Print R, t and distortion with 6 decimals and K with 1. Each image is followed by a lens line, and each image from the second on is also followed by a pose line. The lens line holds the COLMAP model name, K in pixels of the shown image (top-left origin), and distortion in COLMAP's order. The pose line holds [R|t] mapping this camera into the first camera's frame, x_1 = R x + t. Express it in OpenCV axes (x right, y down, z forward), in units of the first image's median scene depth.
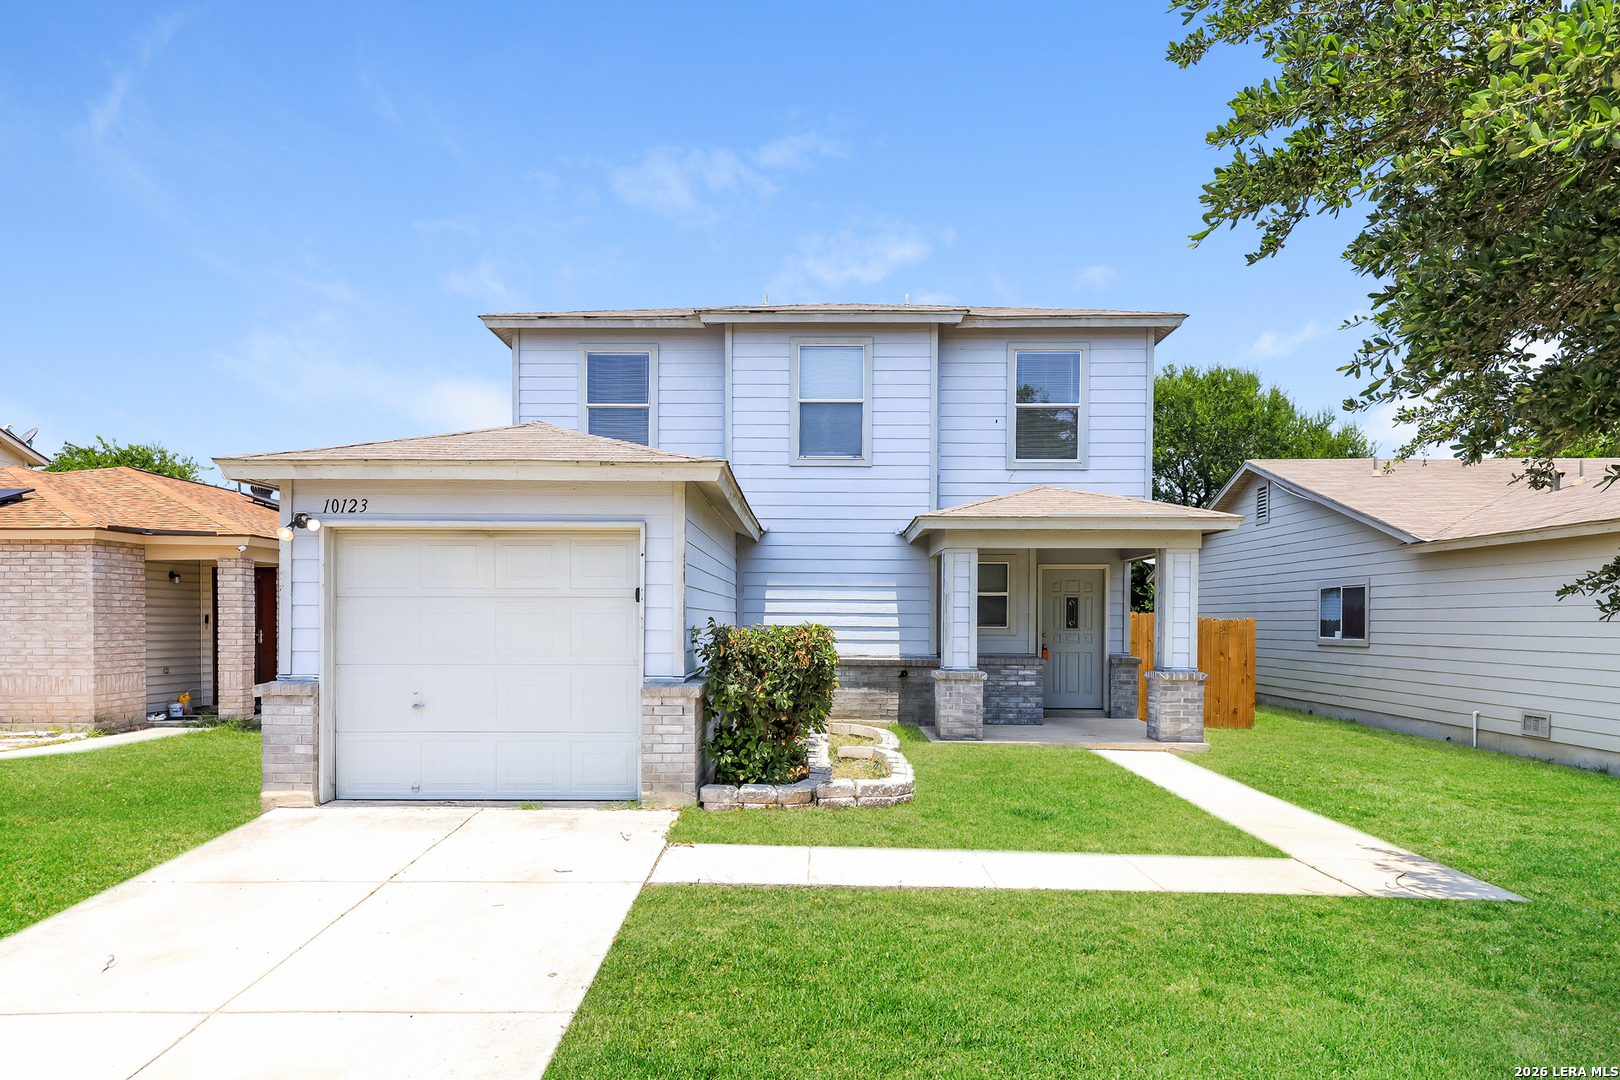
lens RADIAL K [[1075.8, 0, 808.5], [0, 1075.8, 573.8], [0, 0, 1]] dist [0.054577, 0.004861]
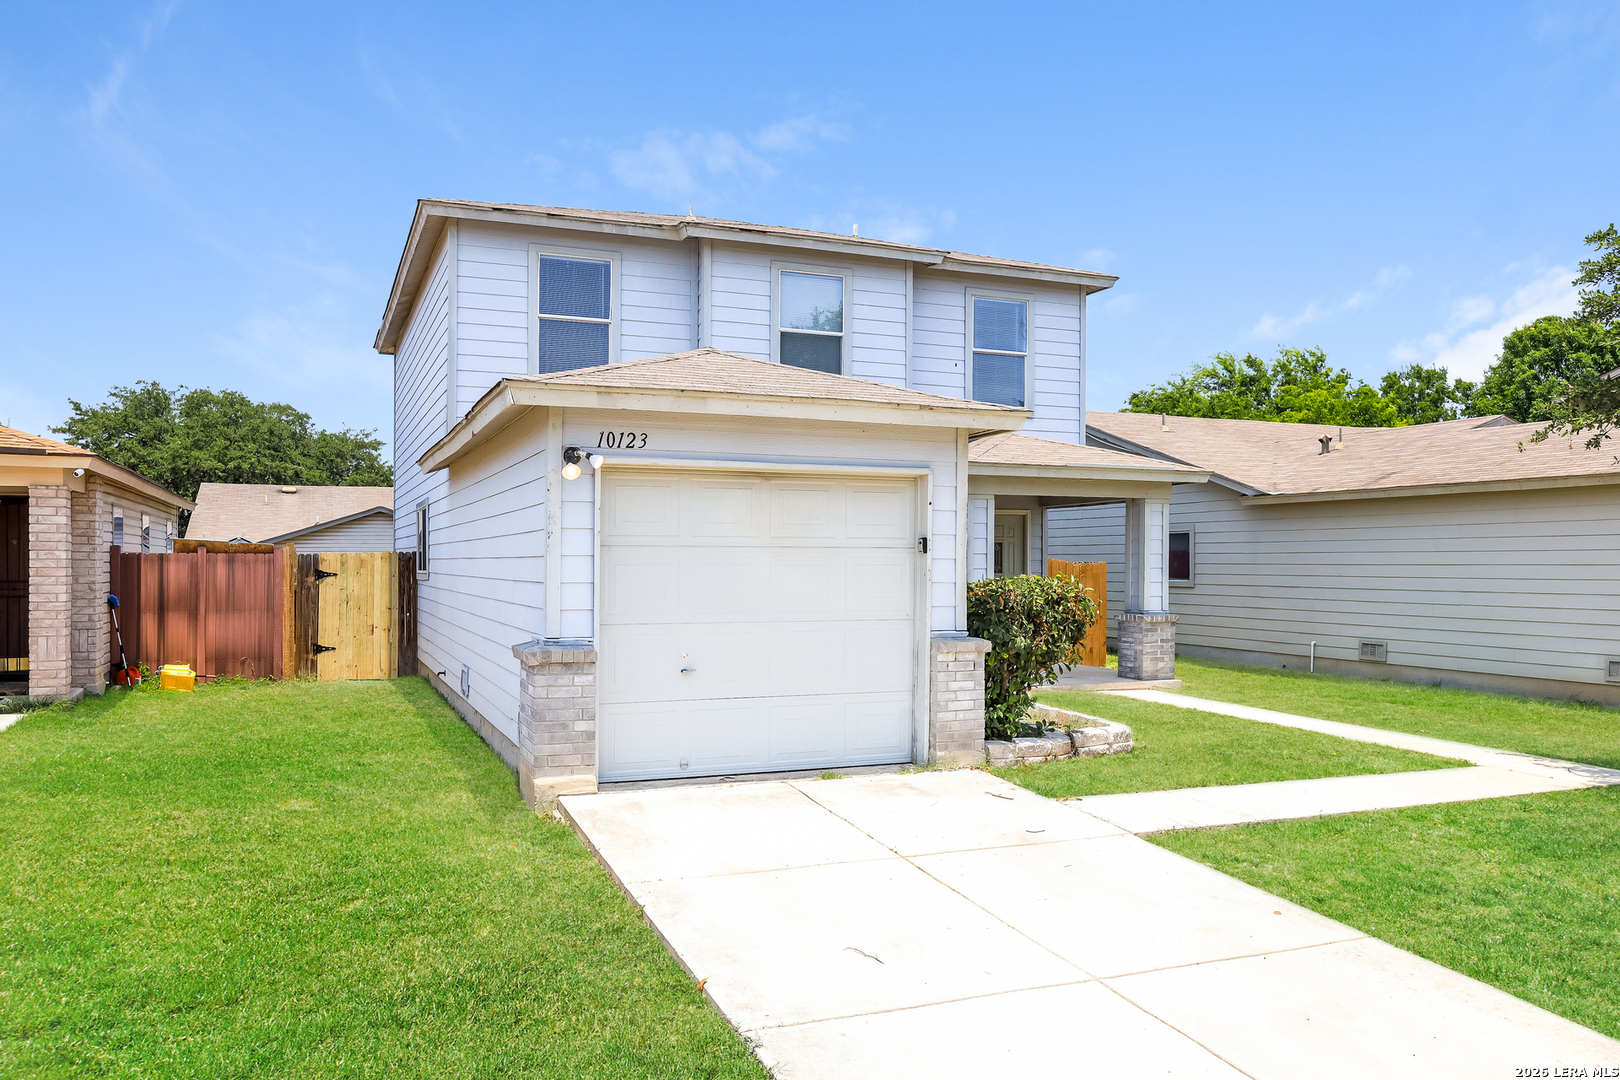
lens RADIAL K [[1210.3, 0, 809.6], [0, 1210.3, 486.6], [0, 0, 1]] dist [-0.007633, 0.006362]
pose [[0.916593, 0.022631, 0.399180, -0.401954], [-0.016287, 0.999682, -0.019276, -0.005825], [-0.399489, 0.011167, 0.916670, 0.037330]]
